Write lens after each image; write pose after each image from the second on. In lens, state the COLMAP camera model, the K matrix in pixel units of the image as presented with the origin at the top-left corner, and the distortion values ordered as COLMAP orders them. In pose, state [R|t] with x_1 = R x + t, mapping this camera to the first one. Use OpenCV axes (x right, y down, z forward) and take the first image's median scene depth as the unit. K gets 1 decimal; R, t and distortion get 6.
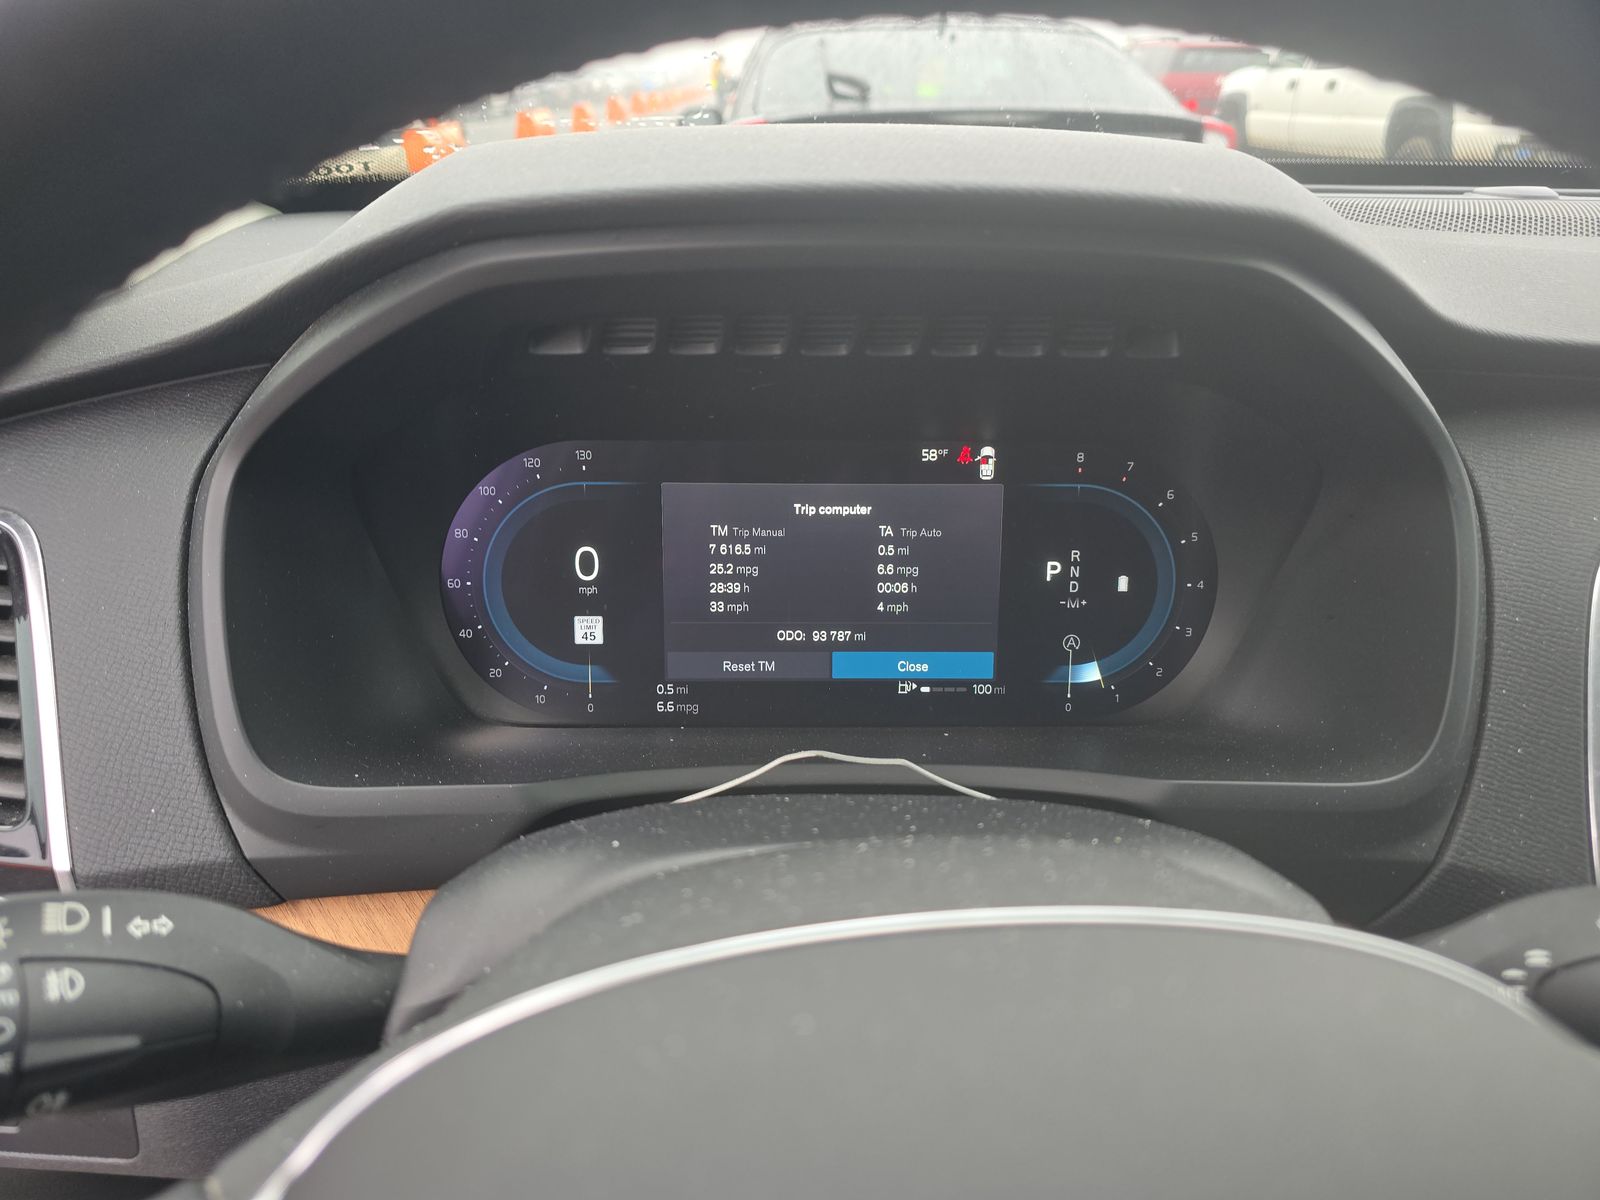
lens RADIAL K [[1106.8, 0, 802.3], [0, 1106.8, 597.5], [0, 0, 1]] dist [0.001818, -0.014856]
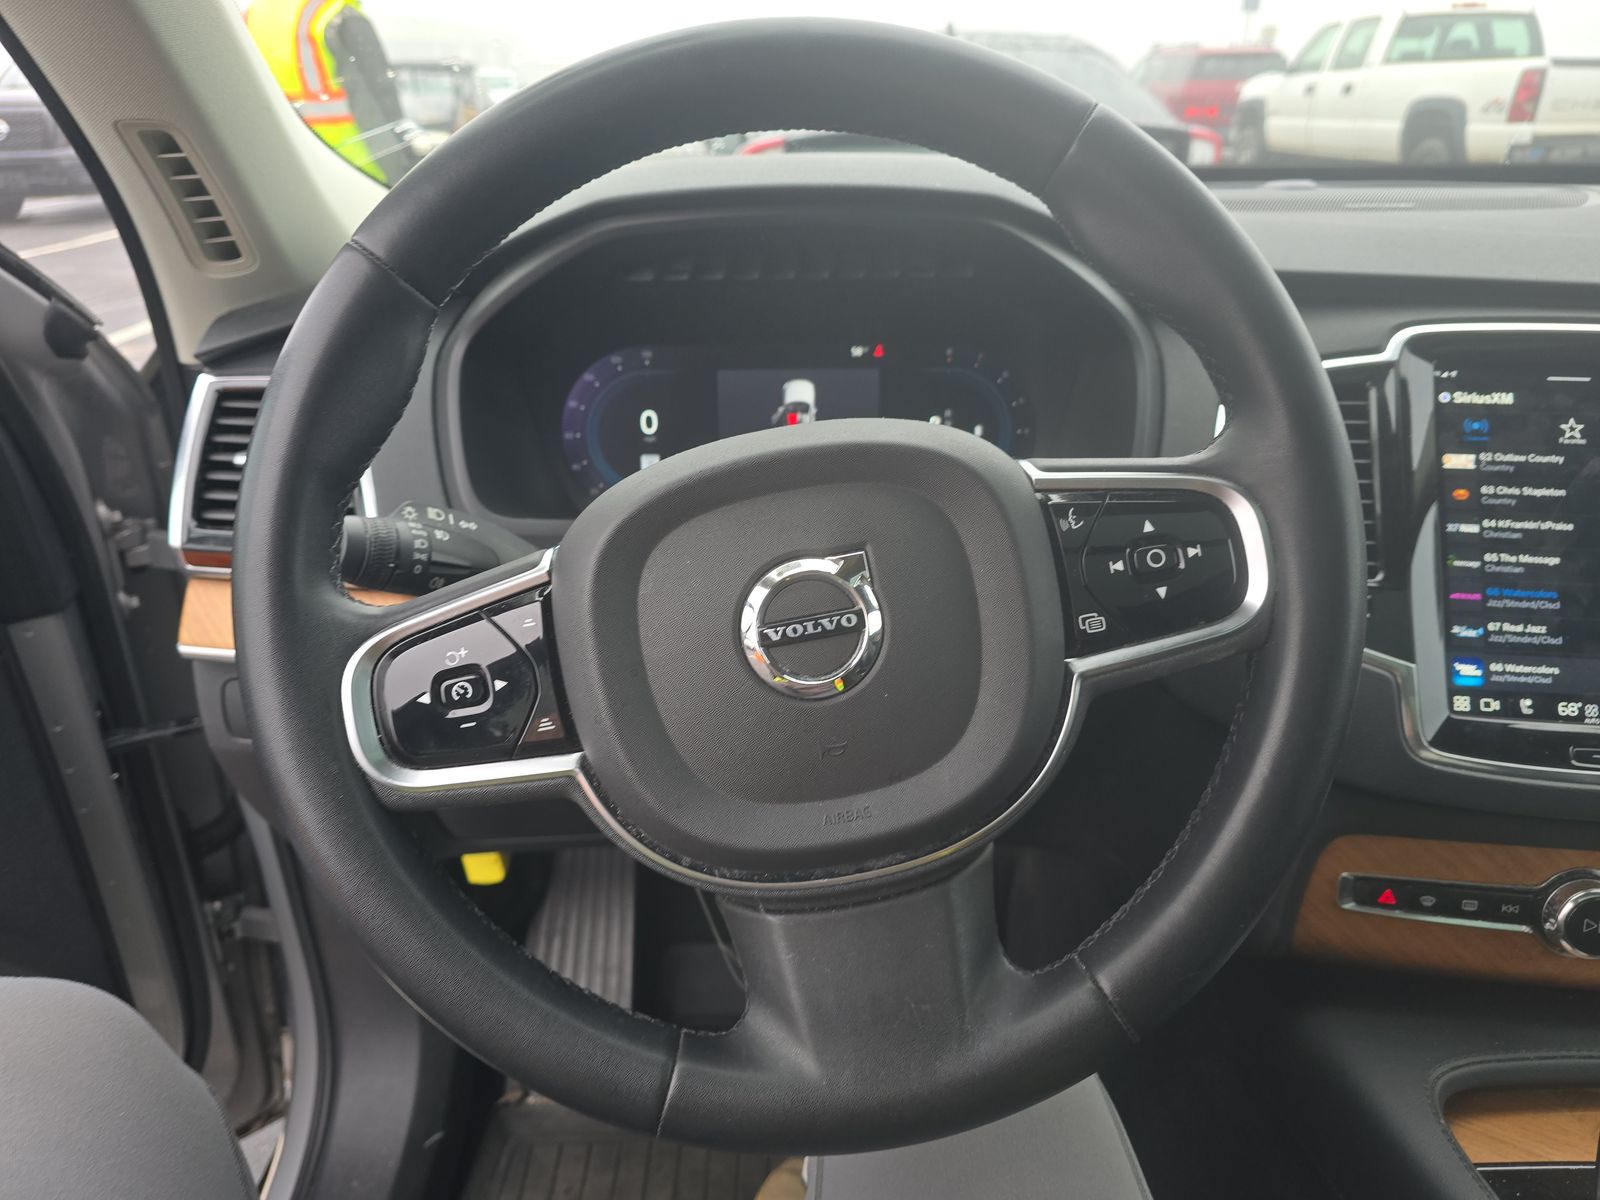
lens RADIAL K [[1106.8, 0, 799.7], [0, 1106.8, 600.6], [0, 0, 1]] dist [0.001818, -0.014856]
pose [[0.999585, -0.010769, -0.026724, 0.070253], [0.010530, 0.999903, -0.009092, 0.252825], [0.026819, 0.008807, 0.999601, -0.636933]]
